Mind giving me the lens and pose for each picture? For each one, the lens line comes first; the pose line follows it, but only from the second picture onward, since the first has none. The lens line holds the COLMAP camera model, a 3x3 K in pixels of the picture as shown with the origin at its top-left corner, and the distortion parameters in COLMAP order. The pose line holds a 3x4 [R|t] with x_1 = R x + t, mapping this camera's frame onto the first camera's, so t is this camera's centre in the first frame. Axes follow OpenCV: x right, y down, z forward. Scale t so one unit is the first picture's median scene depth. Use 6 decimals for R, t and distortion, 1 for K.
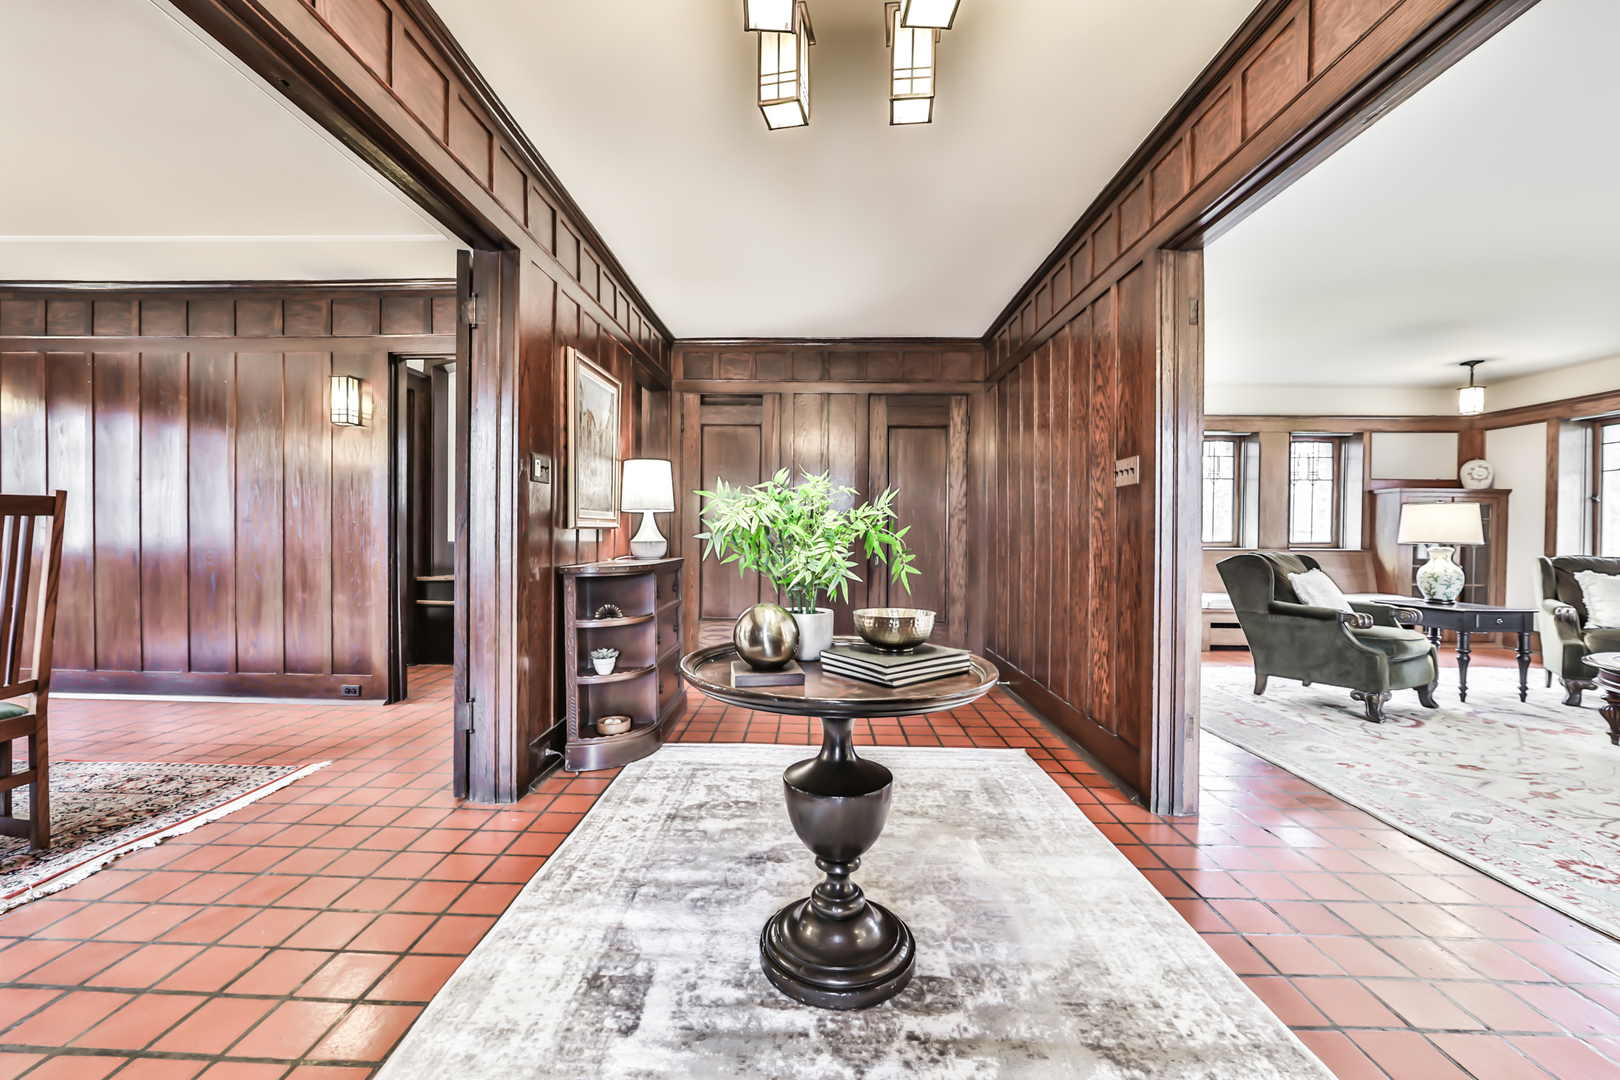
lens RADIAL K [[637.5, 0, 806.5], [0, 637.5, 542.3], [0, 0, 1]] dist [-0.015716, 0.002839]
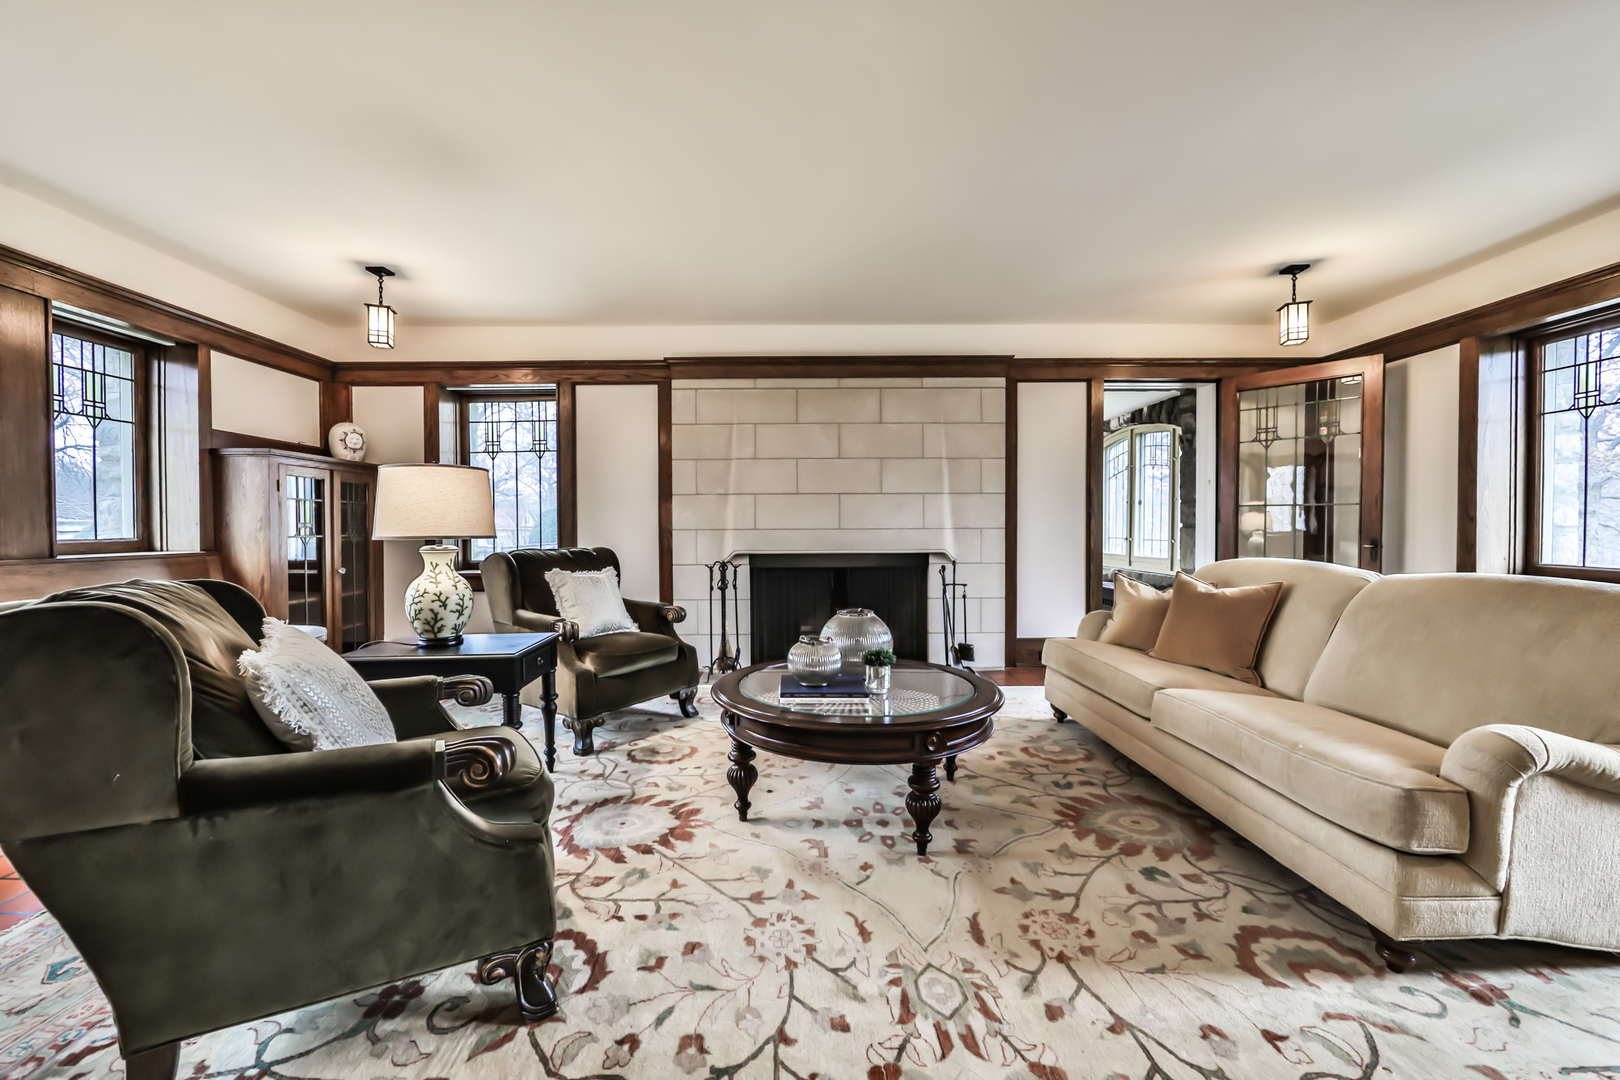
lens RADIAL K [[637.5, 0, 804.4], [0, 637.5, 534.3], [0, 0, 1]] dist [-0.015716, 0.002839]
pose [[-0.037095, -0.020814, 0.999095, 0.337392], [0.018352, 0.999600, 0.021506, -0.006895], [-0.999143, 0.019133, -0.036698, 0.549762]]
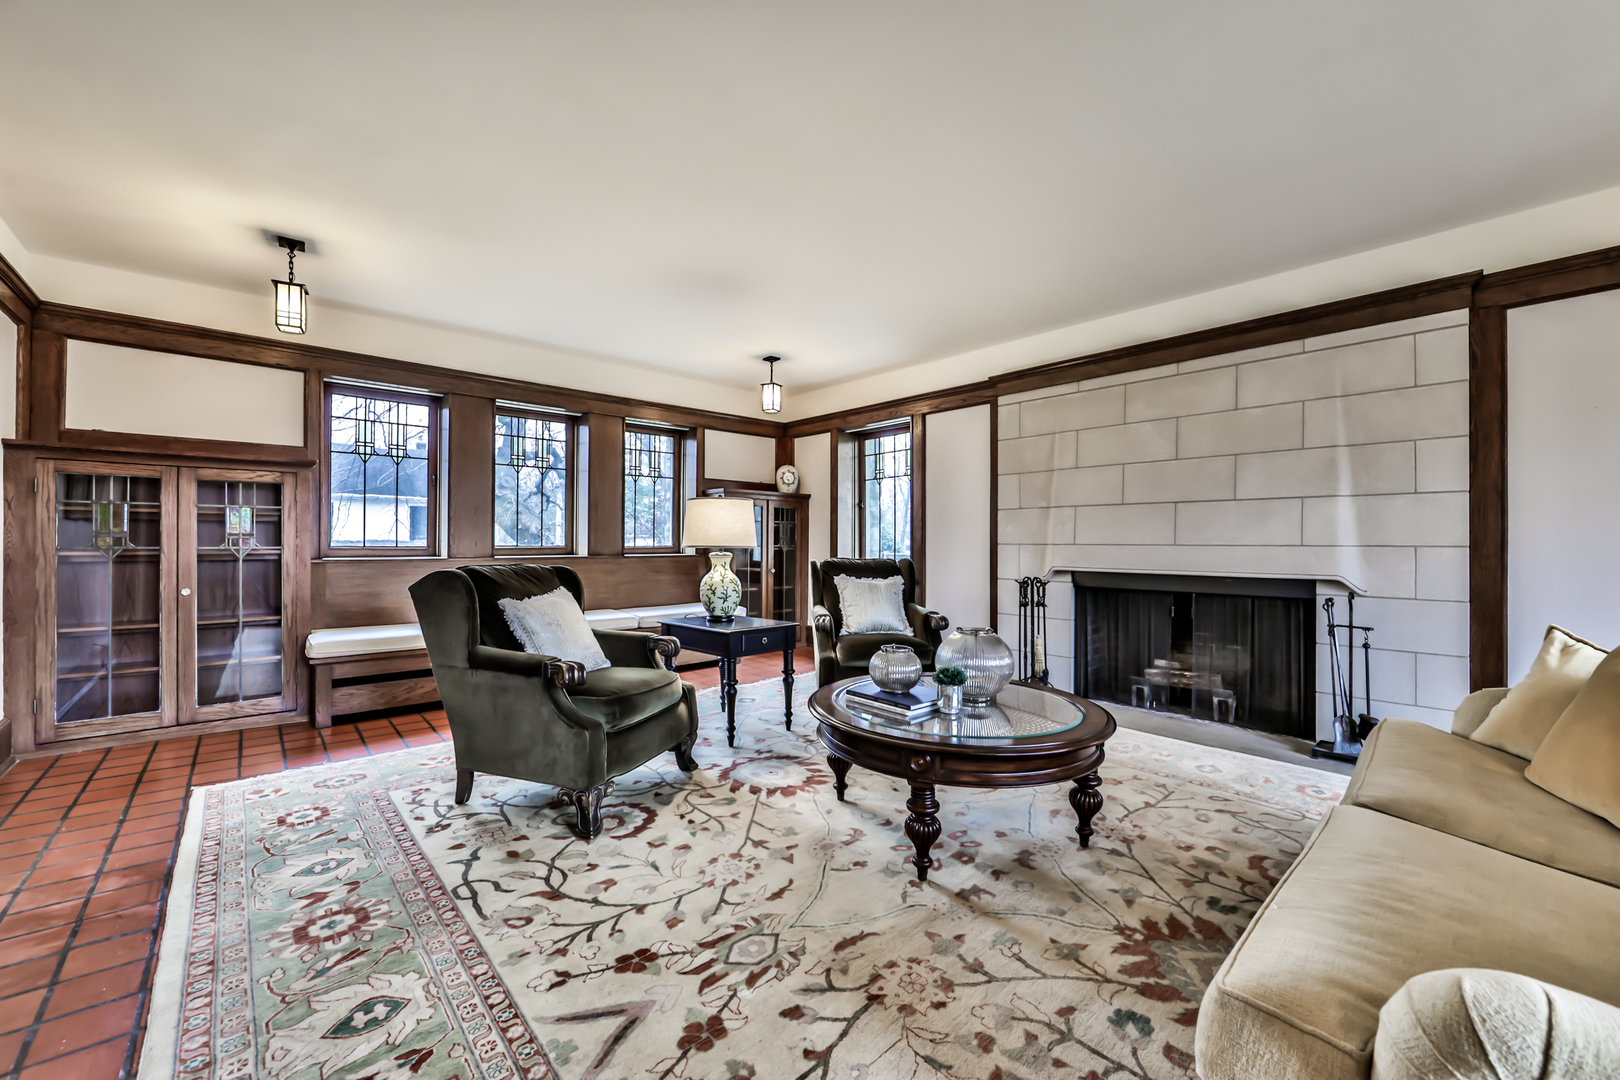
lens RADIAL K [[637.5, 0, 796.2], [0, 637.5, 533.3], [0, 0, 1]] dist [-0.015716, 0.002839]
pose [[0.729293, 0.003143, 0.684194, 0.403588], [0.012290, 0.999768, -0.017693, -0.000670], [-0.684091, 0.021313, 0.729085, 0.256374]]
